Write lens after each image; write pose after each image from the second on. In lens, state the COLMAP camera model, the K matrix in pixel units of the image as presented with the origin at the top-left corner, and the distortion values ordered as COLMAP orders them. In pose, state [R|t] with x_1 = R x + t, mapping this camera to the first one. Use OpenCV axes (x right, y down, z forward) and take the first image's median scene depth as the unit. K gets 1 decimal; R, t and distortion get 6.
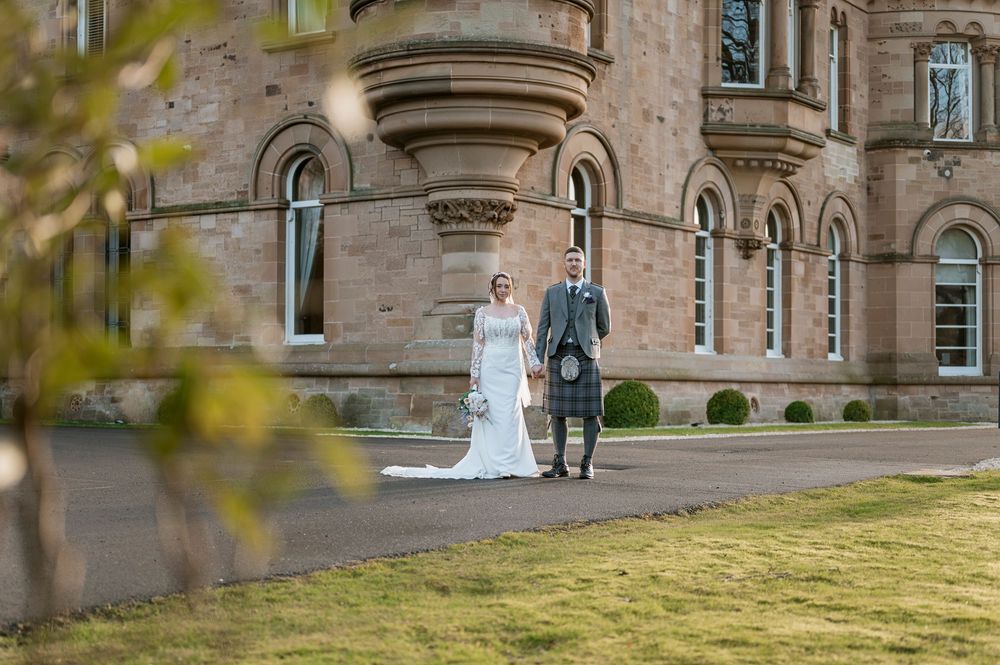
lens RADIAL K [[1538.0, 0, 497.6], [0, 1538.0, 336.2], [0, 0, 1]] dist [-0.013489, 0.000000]
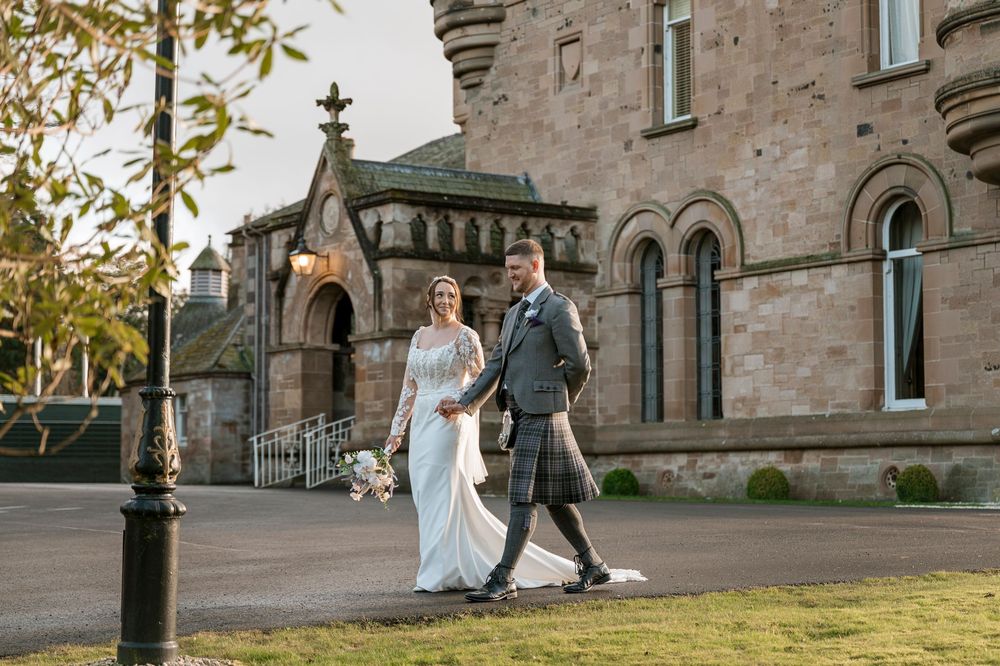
lens RADIAL K [[1936.4, 0, 501.2], [0, 1936.4, 330.9], [0, 0, 1]] dist [-0.015565, 0.000000]
pose [[0.923989, -0.032009, -0.381077, 0.083573], [0.013080, 0.998553, -0.052160, 0.014209], [0.382195, 0.043211, 0.923071, -0.122527]]
